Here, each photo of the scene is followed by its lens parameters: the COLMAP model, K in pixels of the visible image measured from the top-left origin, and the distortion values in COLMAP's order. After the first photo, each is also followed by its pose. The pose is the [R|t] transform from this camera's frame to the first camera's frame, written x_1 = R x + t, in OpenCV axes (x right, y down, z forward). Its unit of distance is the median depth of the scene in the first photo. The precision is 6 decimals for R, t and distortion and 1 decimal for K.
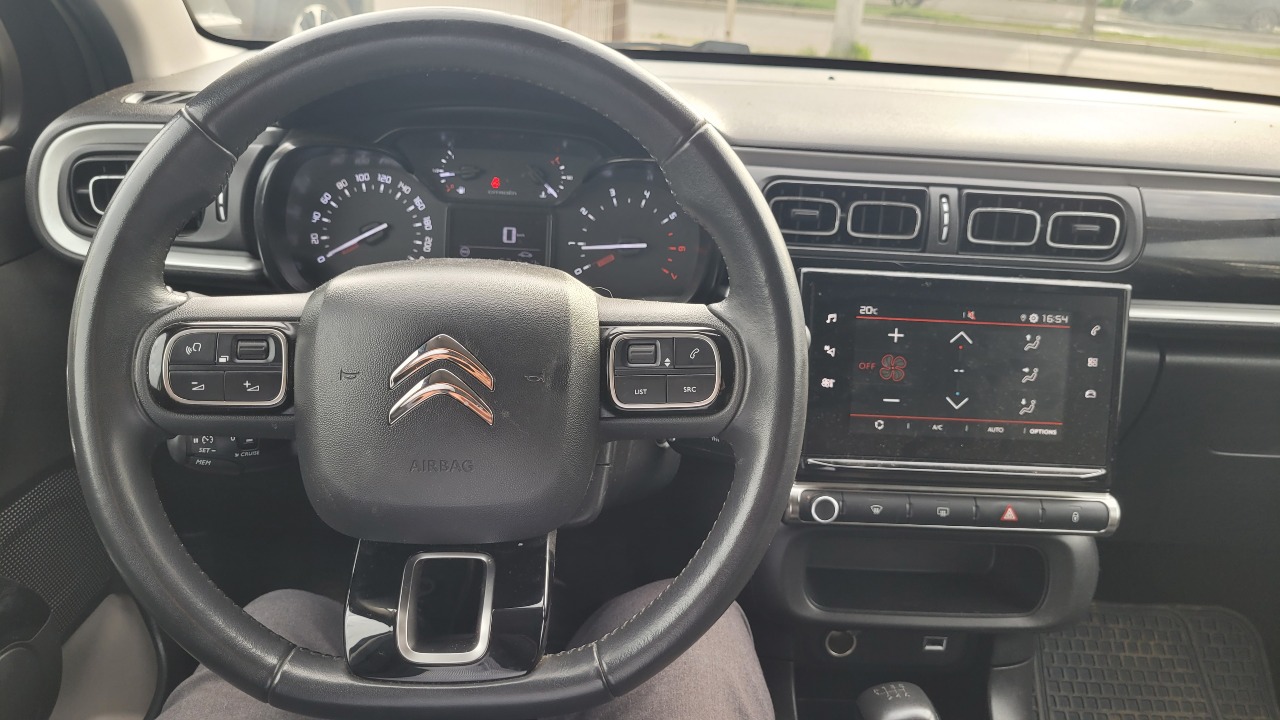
lens RADIAL K [[967.5, 0, 635.1], [0, 967.5, 370.2], [0, 0, 1]] dist [0.011515, 0.005482]
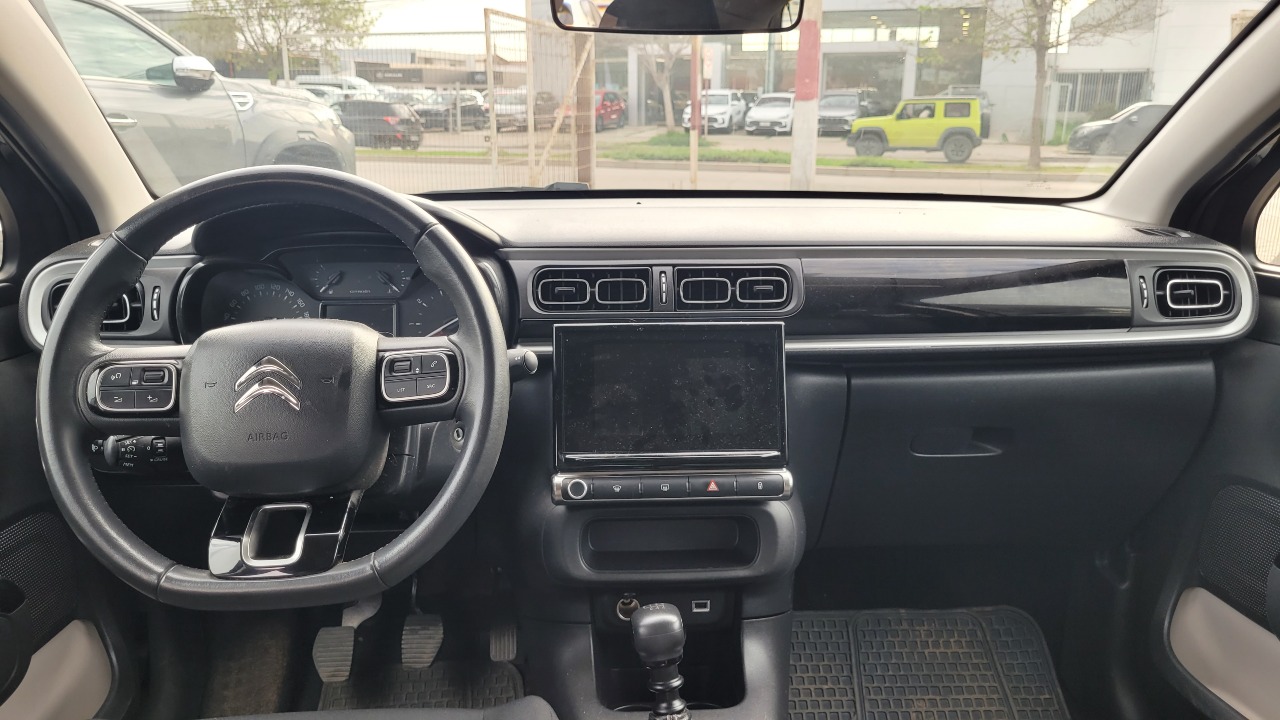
lens RADIAL K [[967.5, 0, 641.2], [0, 967.5, 354.7], [0, 0, 1]] dist [0.011515, 0.005482]
pose [[0.997898, -0.063852, 0.011033, 0.249966], [0.064796, 0.984866, -0.160749, 0.160236], [-0.000602, 0.161126, 0.986934, -0.374598]]
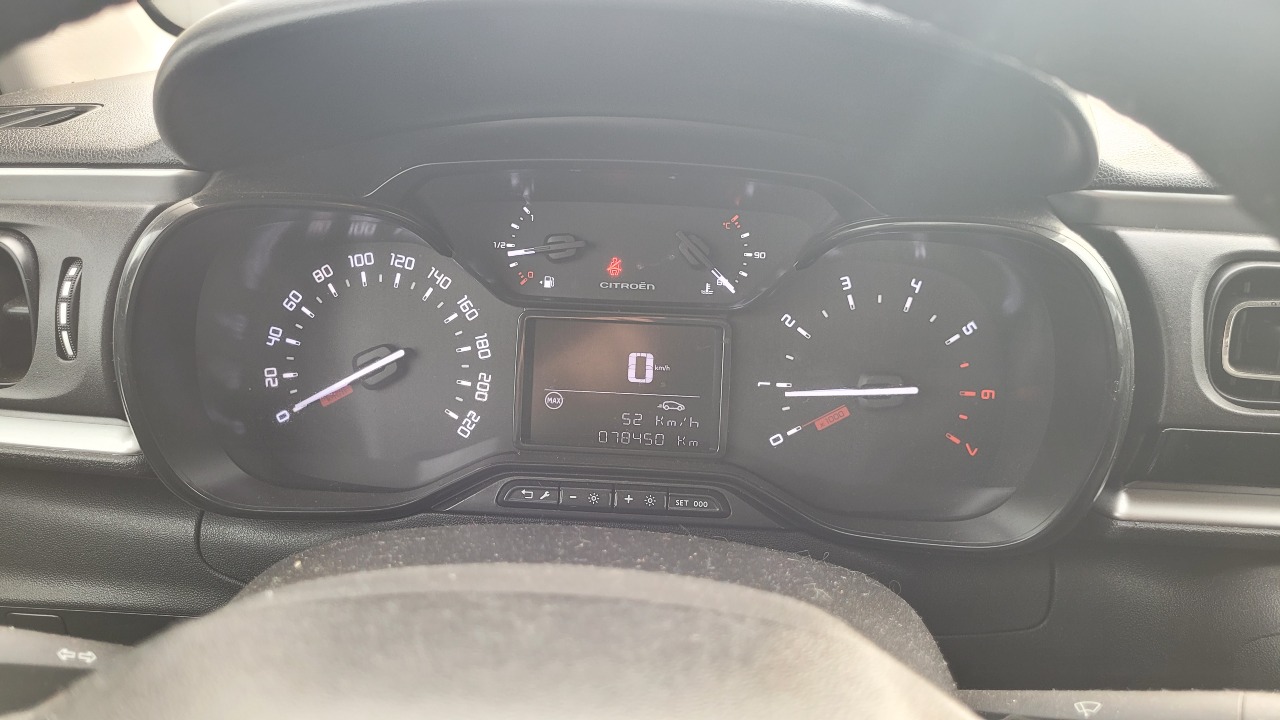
lens RADIAL K [[967.5, 0, 634.9], [0, 967.5, 352.9], [0, 0, 1]] dist [0.011515, 0.005482]
pose [[0.993966, 0.001532, -0.109680, -0.078350], [-0.006197, 0.999090, -0.042203, -0.128114], [0.109516, 0.042628, 0.993071, 0.502250]]
